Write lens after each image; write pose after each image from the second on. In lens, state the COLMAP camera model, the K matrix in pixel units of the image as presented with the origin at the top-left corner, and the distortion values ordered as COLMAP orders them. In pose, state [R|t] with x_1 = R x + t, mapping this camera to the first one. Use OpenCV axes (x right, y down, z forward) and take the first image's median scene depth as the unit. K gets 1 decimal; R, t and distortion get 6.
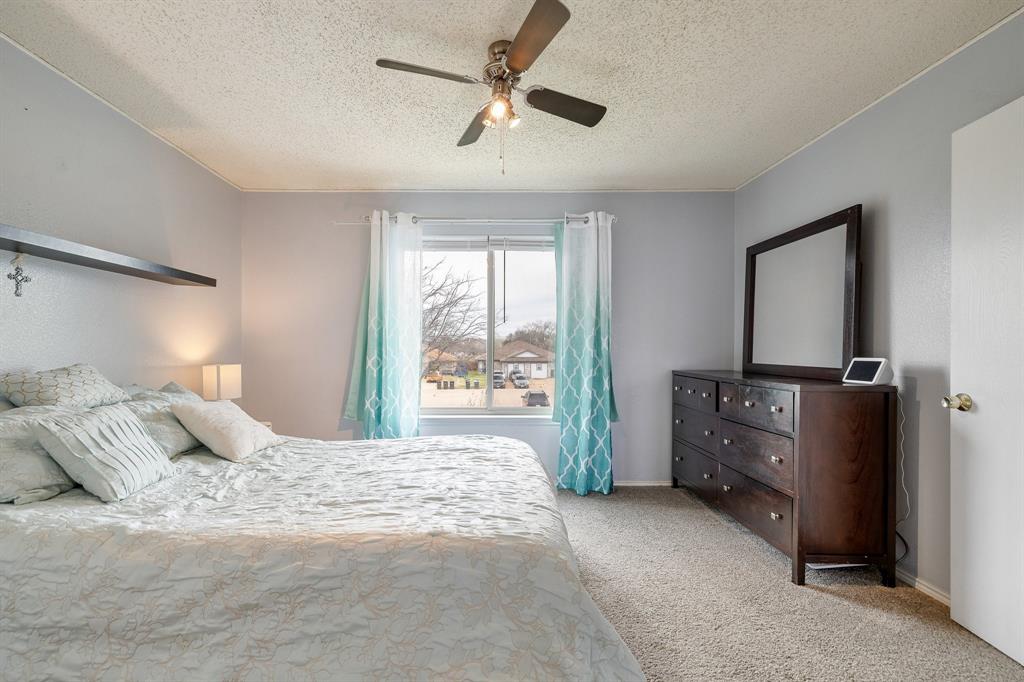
lens RADIAL K [[450.5, 0, 468.5], [0, 450.5, 354.2], [0, 0, 1]] dist [-0.000537, -0.000103]
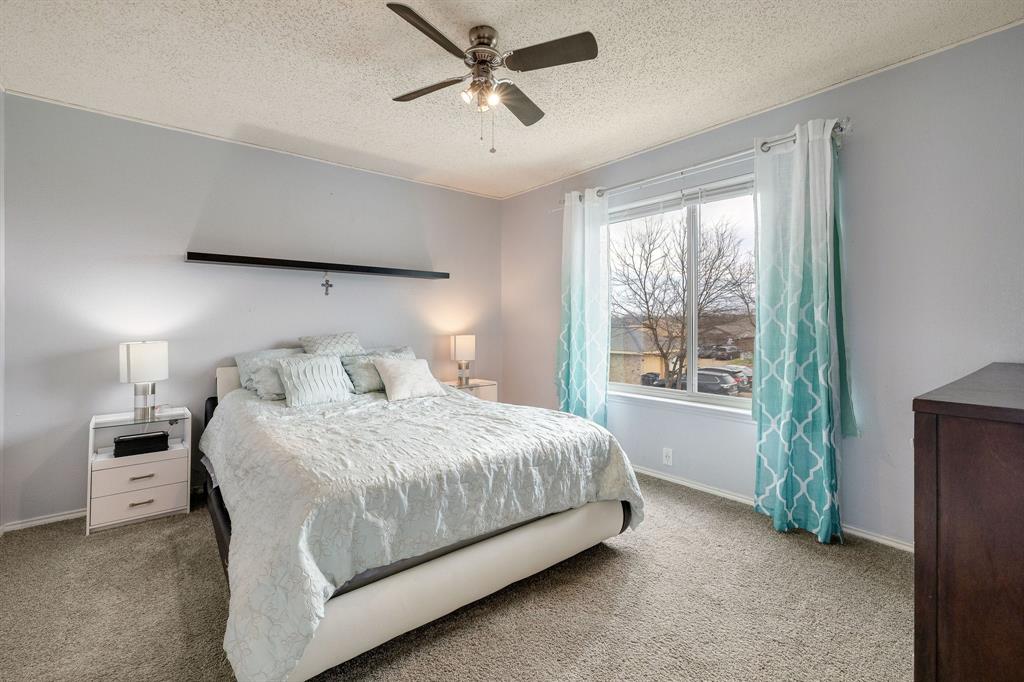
lens RADIAL K [[448.9, 0, 509.9], [0, 448.9, 320.2], [0, 0, 1]] dist [0.001424, 0.000075]
pose [[0.647129, -0.010452, -0.762309, 0.511112], [-0.008100, 0.999755, -0.020584, 0.003594], [0.762337, 0.019495, 0.646886, 0.217654]]
